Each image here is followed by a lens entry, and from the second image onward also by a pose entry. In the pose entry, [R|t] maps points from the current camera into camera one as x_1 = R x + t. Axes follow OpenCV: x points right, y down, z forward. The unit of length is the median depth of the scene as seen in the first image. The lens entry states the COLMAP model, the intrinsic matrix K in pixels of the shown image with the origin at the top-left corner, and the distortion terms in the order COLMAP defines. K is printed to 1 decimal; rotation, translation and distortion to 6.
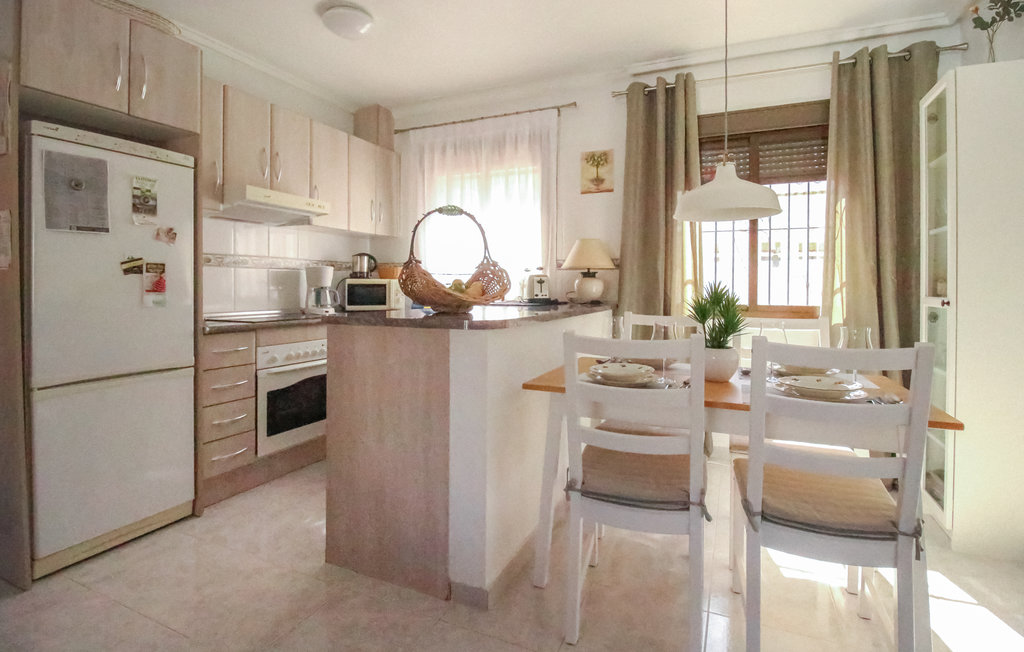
lens RADIAL K [[489.2, 0, 511.3], [0, 489.2, 286.9], [0, 0, 1]] dist [-0.015071, -0.005610]
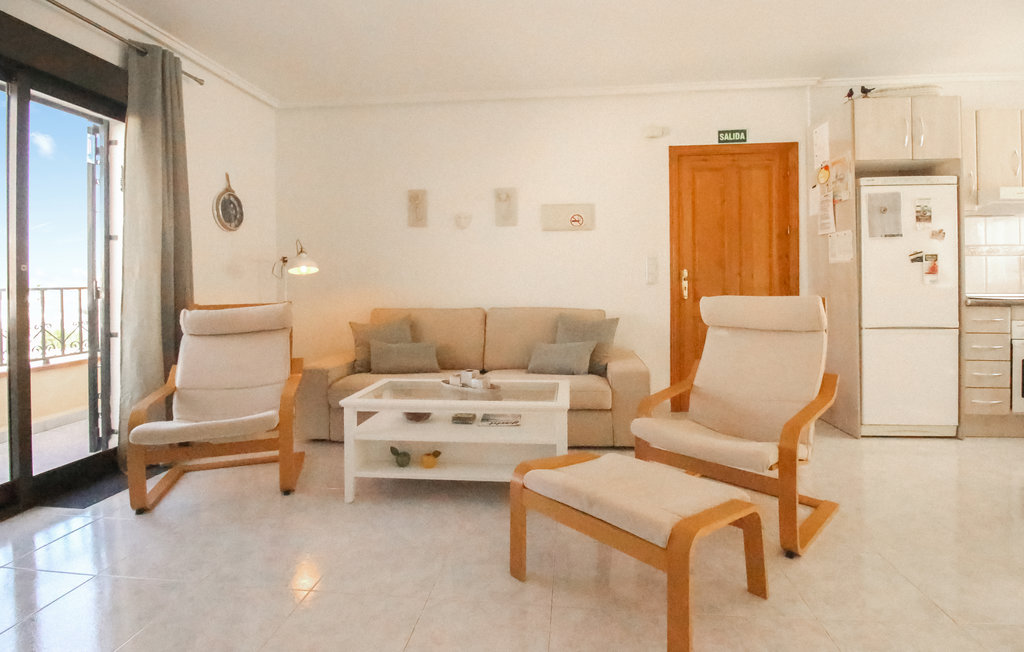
lens RADIAL K [[489.2, 0, 534.1], [0, 489.2, 288.5], [0, 0, 1]] dist [-0.015071, -0.005610]
pose [[0.329842, -0.003073, -0.944031, 0.217327], [0.005339, 0.999985, -0.001389, 0.042859], [0.944021, -0.004582, 0.329854, -0.534032]]
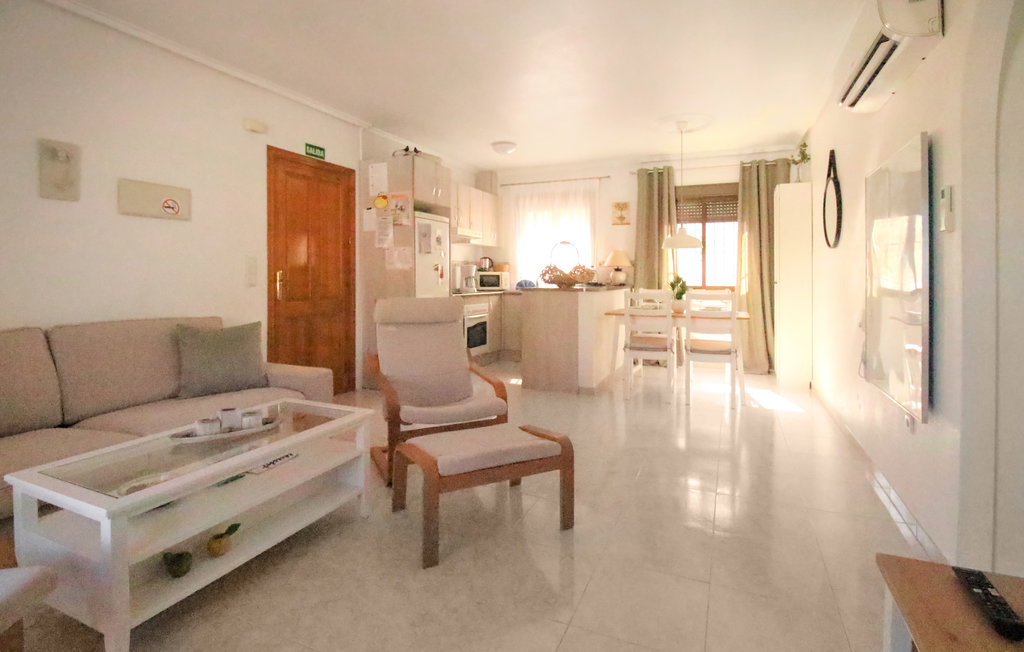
lens RADIAL K [[489.2, 0, 517.7], [0, 489.2, 267.2], [0, 0, 1]] dist [-0.015071, -0.005610]
pose [[0.999714, -0.000899, 0.023919, -0.359224], [0.001379, 0.999798, -0.020037, 0.003476], [-0.023896, 0.020064, 0.999513, -1.145784]]
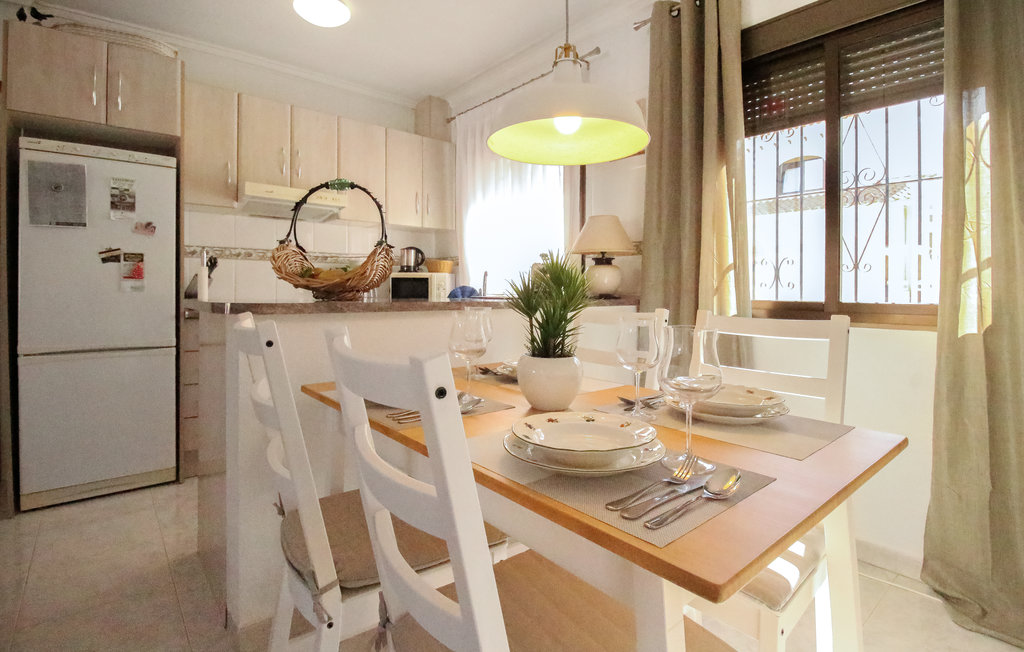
lens RADIAL K [[489.2, 0, 518.2], [0, 489.2, 289.1], [0, 0, 1]] dist [-0.015071, -0.005610]
pose [[0.909794, 0.000753, -0.415060, 0.475506], [-0.003007, 0.999984, -0.004776, 0.032207], [0.415050, 0.005593, 0.909782, 0.291378]]
